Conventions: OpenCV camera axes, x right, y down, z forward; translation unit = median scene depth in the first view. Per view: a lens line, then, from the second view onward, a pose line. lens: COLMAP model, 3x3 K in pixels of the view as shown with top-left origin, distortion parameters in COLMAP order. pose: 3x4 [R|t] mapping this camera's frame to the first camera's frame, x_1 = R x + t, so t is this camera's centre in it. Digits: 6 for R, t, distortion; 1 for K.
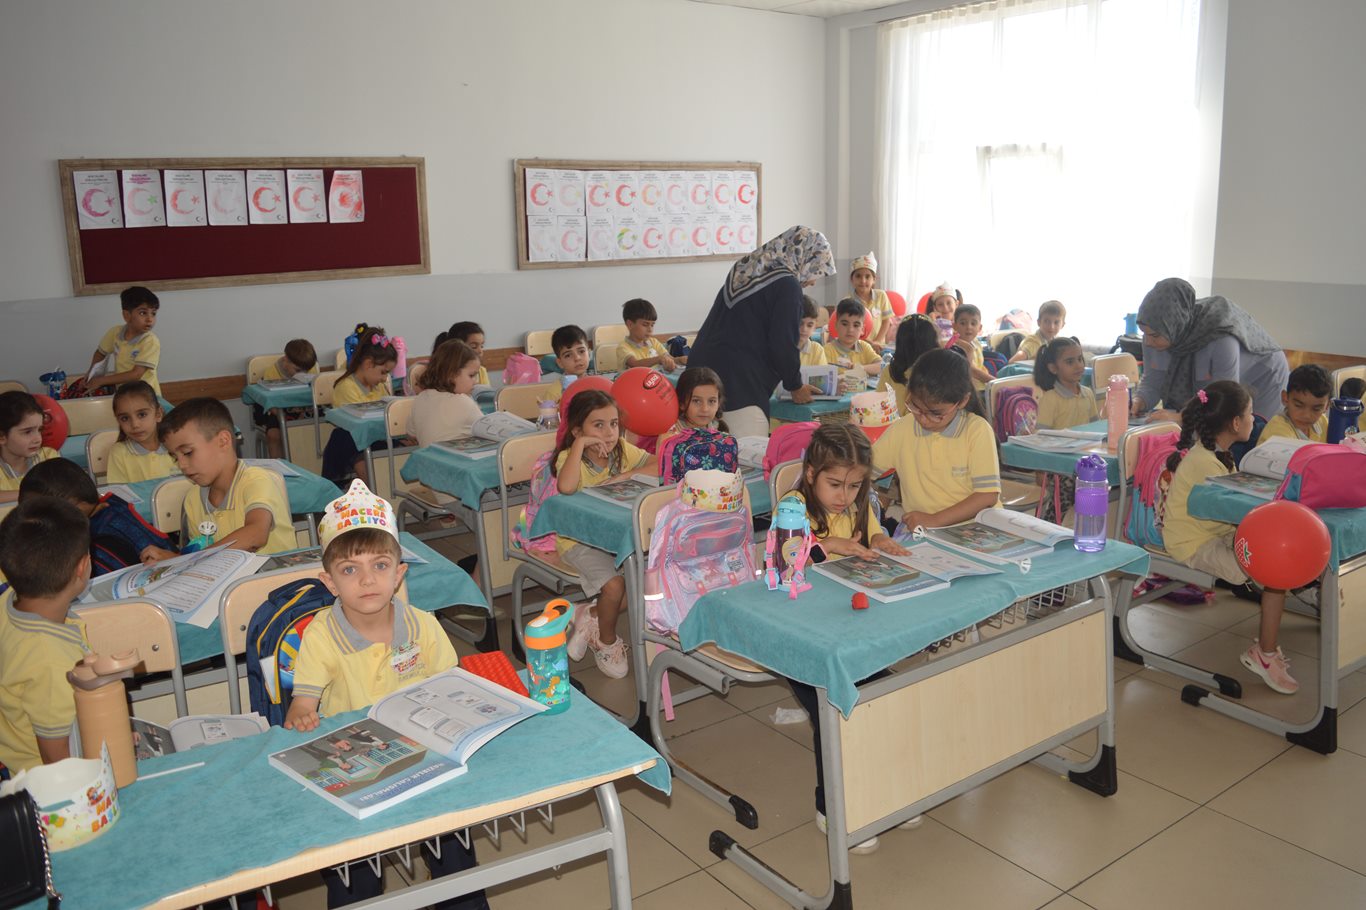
lens RADIAL K [[1096.9, 0, 696.9], [0, 1096.9, 461.7], [0, 0, 1]] dist [-0.089661, 0.023121]
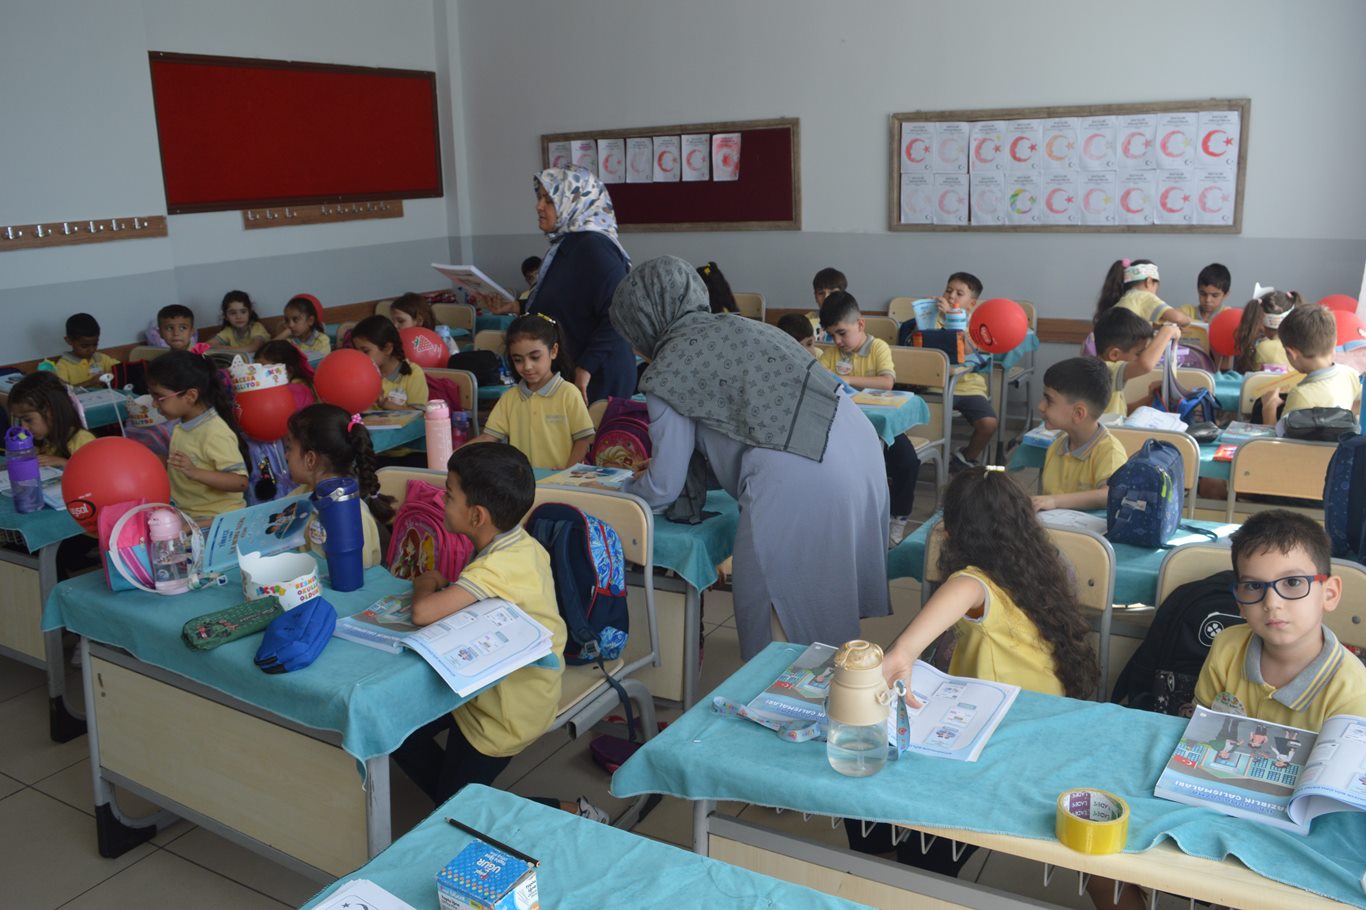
lens RADIAL K [[1096.9, 0, 694.9], [0, 1096.9, 445.2], [0, 0, 1]] dist [-0.089661, 0.023121]
pose [[0.423495, 0.216956, -0.879535, 0.620431], [-0.175905, 0.972113, 0.155095, -0.109016], [0.888656, 0.089033, 0.449848, 0.428191]]
